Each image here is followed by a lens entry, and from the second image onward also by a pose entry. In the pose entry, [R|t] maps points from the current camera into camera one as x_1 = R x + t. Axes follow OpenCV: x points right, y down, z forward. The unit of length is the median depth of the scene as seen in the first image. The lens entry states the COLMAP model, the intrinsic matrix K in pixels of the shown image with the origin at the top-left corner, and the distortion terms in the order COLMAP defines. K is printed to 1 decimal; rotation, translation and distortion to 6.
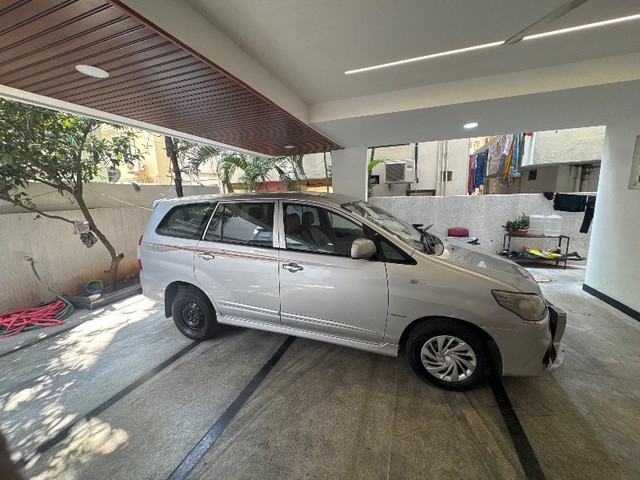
lens RADIAL K [[254.4, 0, 320.0], [0, 254.4, 240.0], [0, 0, 1]] dist [-0.013125, 0.000113]
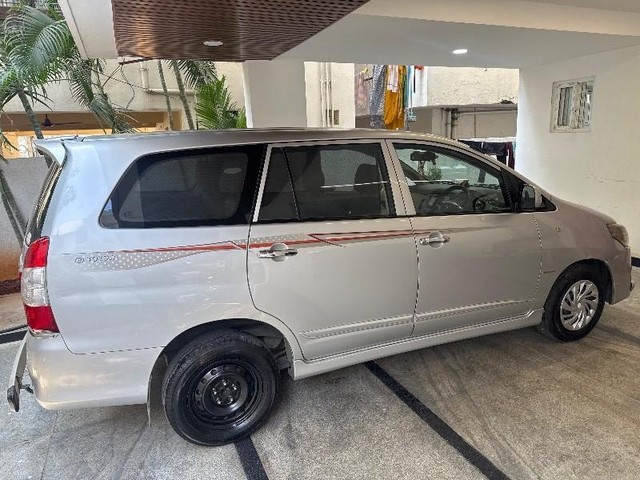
lens RADIAL K [[463.7, 0, 320.0], [0, 463.7, 240.0], [0, 0, 1]] dist [0.028099, 0.001226]
pose [[0.722072, -0.139087, 0.677692, -0.772938], [0.134450, 0.989117, 0.059748, -0.003494], [-0.678627, 0.047974, 0.732914, 0.209606]]
